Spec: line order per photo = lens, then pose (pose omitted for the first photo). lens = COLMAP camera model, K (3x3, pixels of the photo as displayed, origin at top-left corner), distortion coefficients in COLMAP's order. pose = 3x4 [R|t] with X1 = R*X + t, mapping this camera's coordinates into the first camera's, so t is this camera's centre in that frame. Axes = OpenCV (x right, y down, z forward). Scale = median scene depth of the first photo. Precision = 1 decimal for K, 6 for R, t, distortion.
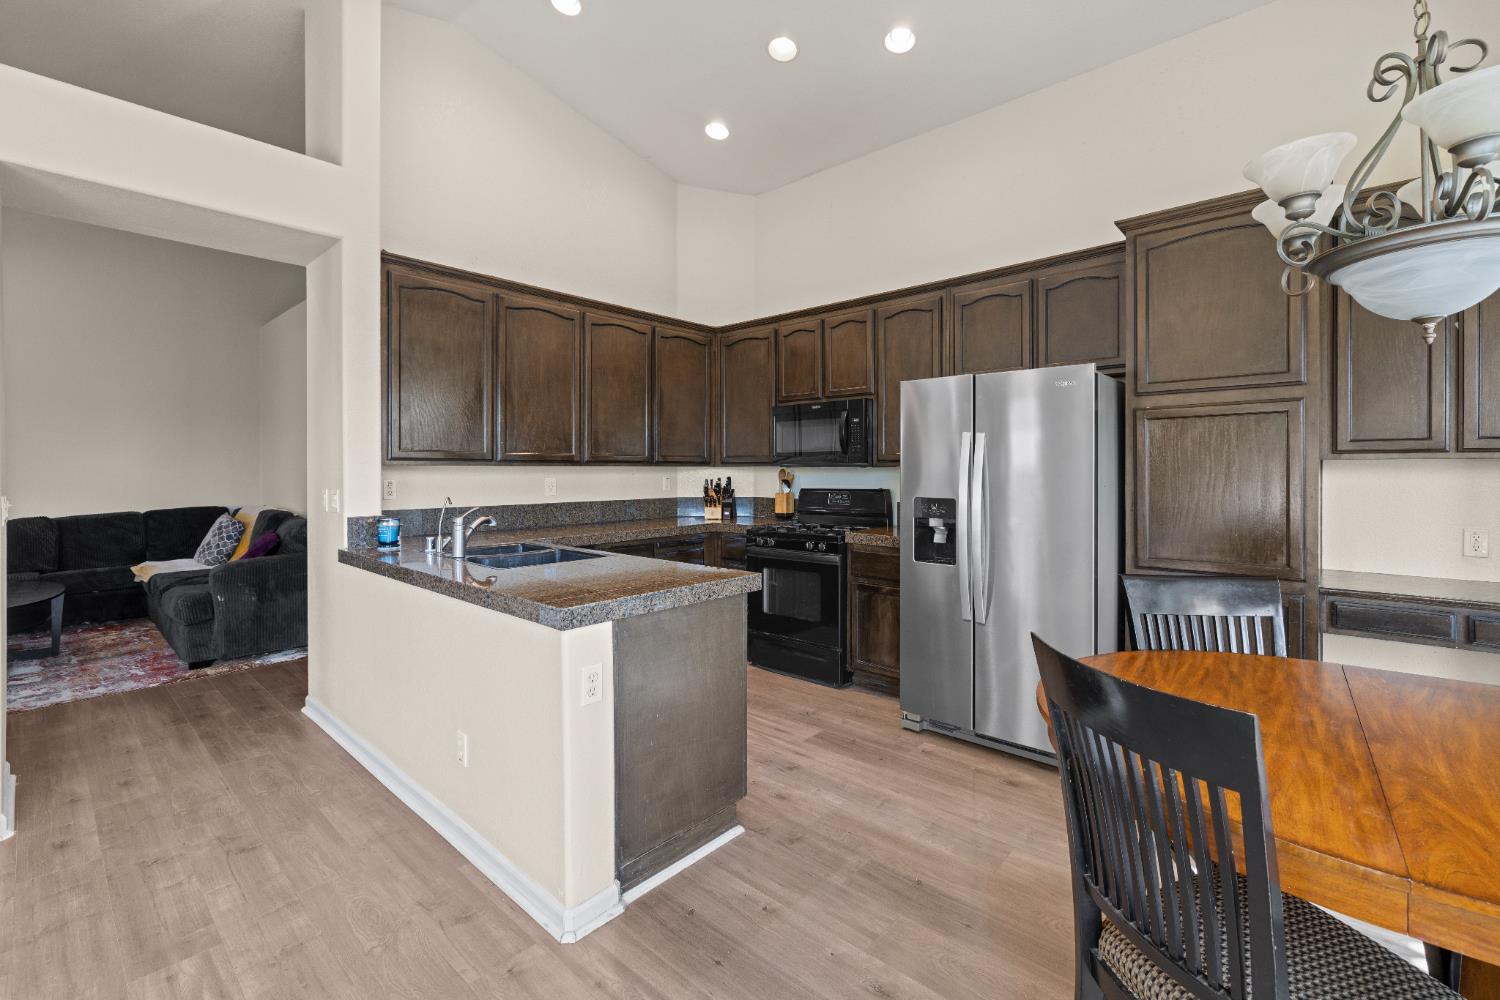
lens RADIAL K [[648.1, 0, 748.4], [0, 648.1, 476.6], [0, 0, 1]] dist [0.001091, -0.001148]
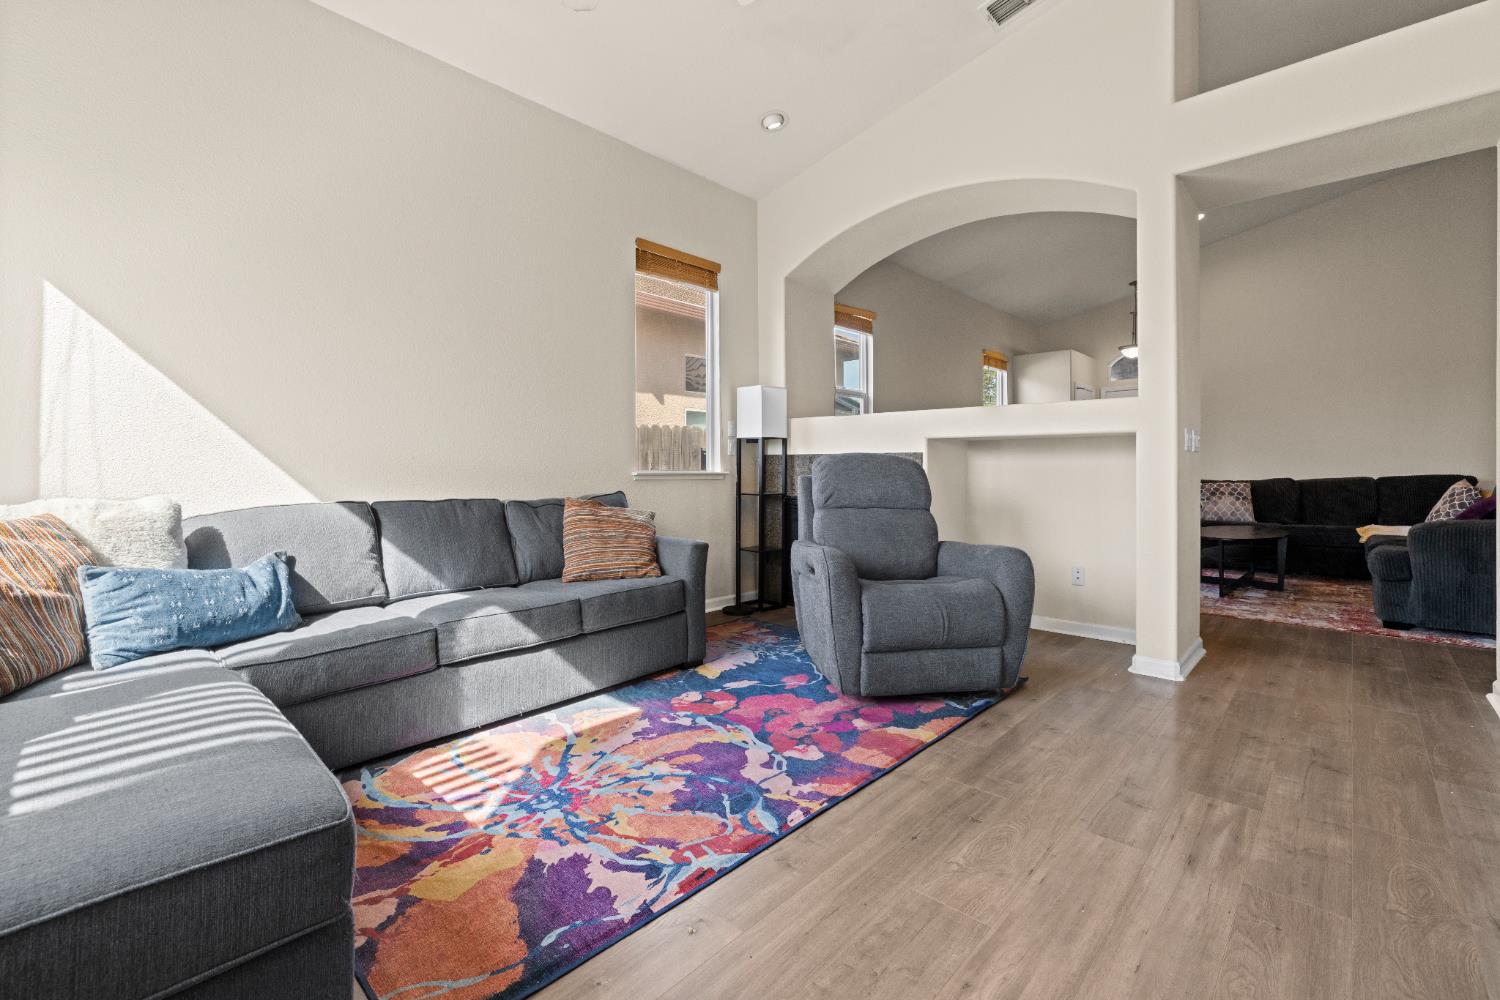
lens RADIAL K [[648.1, 0, 764.9], [0, 648.1, 474.4], [0, 0, 1]] dist [0.001091, -0.001148]
pose [[0.000821, 0.009262, -0.999957, 0.099770], [-0.008127, 0.999924, 0.009255, 0.068949], [0.999967, 0.008119, 0.000896, 0.076543]]
